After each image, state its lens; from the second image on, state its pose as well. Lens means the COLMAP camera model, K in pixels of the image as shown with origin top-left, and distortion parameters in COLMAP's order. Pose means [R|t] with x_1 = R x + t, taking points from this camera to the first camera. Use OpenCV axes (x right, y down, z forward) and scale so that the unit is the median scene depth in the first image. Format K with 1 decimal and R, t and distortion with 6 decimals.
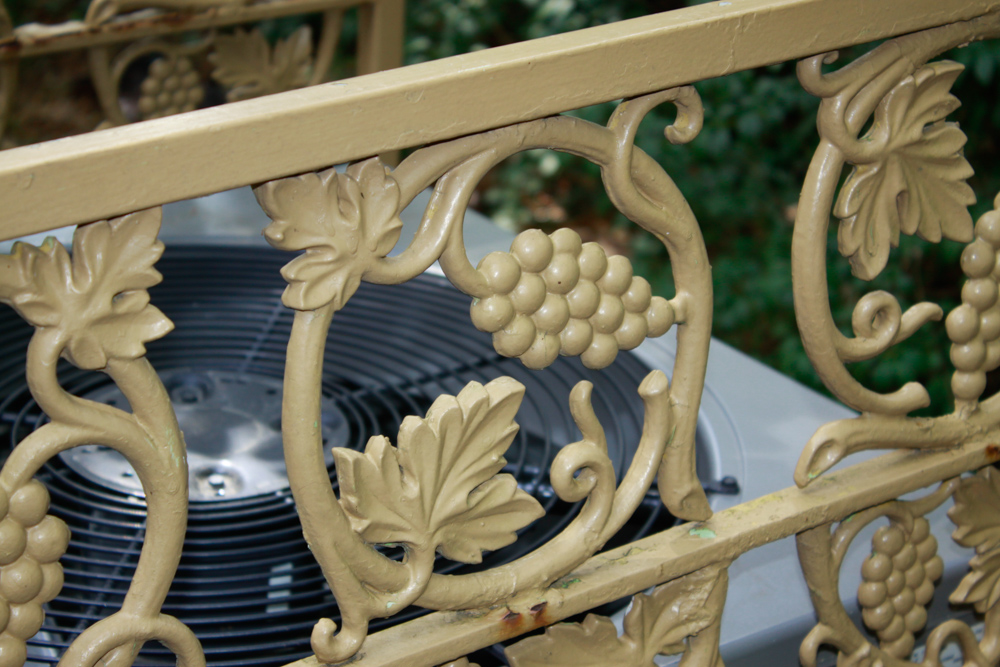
lens RADIAL K [[2440.9, 0, 496.2], [0, 2440.9, 339.1], [0, 0, 1]] dist [0.097126, 0.000000]
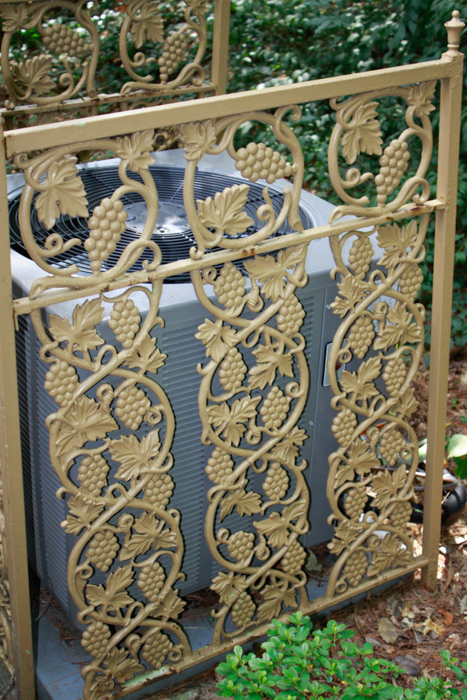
lens RADIAL K [[1175.6, 0, 240.1], [0, 1175.6, 350.4], [0, 0, 1]] dist [0.006990, 0.000000]
pose [[0.999043, 0.028803, -0.032918, 0.058551], [-0.026731, 0.997734, 0.061740, 0.145869], [0.034622, -0.060801, 0.997549, -0.722585]]
